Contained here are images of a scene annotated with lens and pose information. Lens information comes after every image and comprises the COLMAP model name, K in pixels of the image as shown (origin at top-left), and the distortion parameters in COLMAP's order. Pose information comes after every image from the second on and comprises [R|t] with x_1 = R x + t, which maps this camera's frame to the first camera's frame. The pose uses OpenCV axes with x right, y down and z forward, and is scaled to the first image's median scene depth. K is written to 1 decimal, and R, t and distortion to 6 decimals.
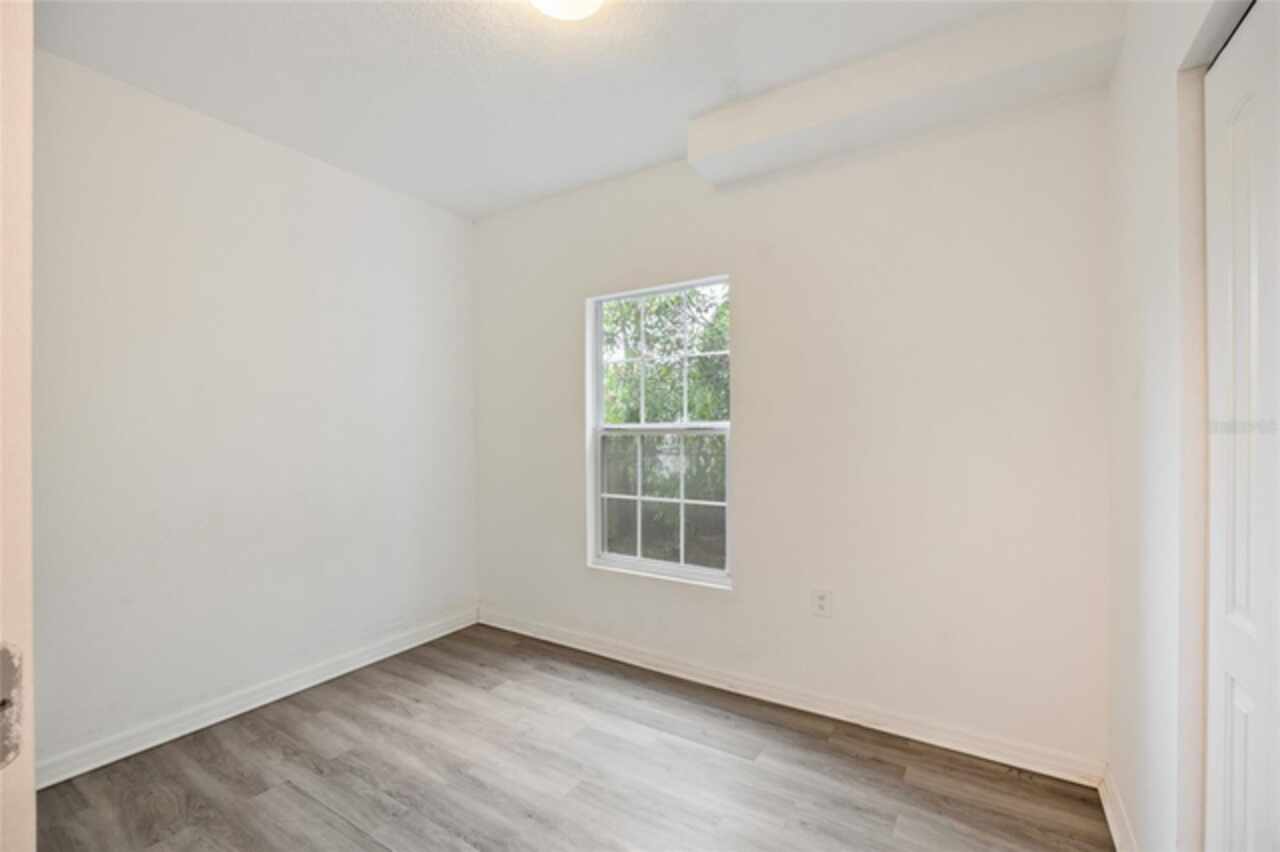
lens RADIAL K [[549.2, 0, 642.9], [0, 549.2, 430.2], [0, 0, 1]] dist [-0.005110, 0.000149]
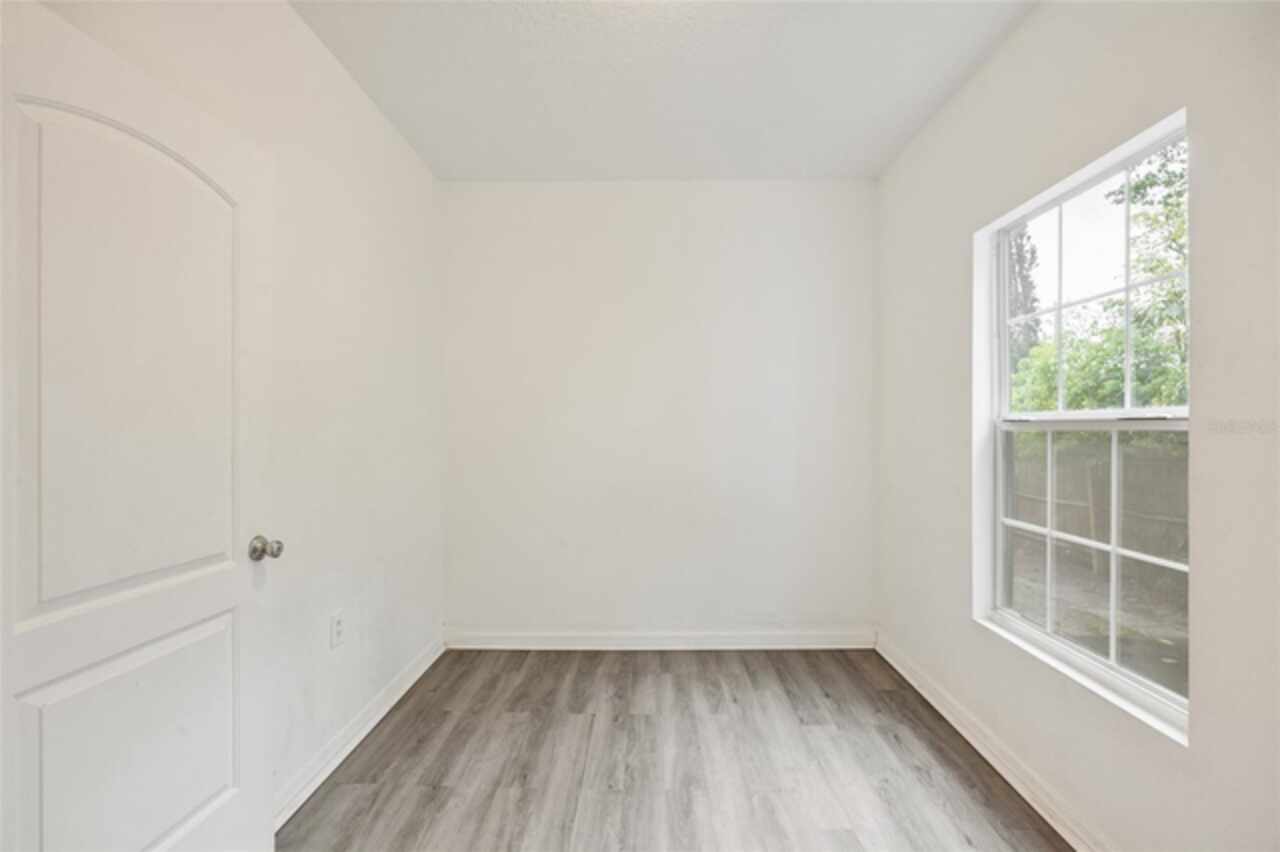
lens RADIAL K [[549.2, 0, 643.5], [0, 549.2, 427.9], [0, 0, 1]] dist [-0.005110, 0.000149]
pose [[0.521495, -0.000709, -0.853254, 0.338082], [0.006209, 0.999976, 0.002965, 0.002619], [0.853232, -0.006844, 0.521487, 0.351899]]
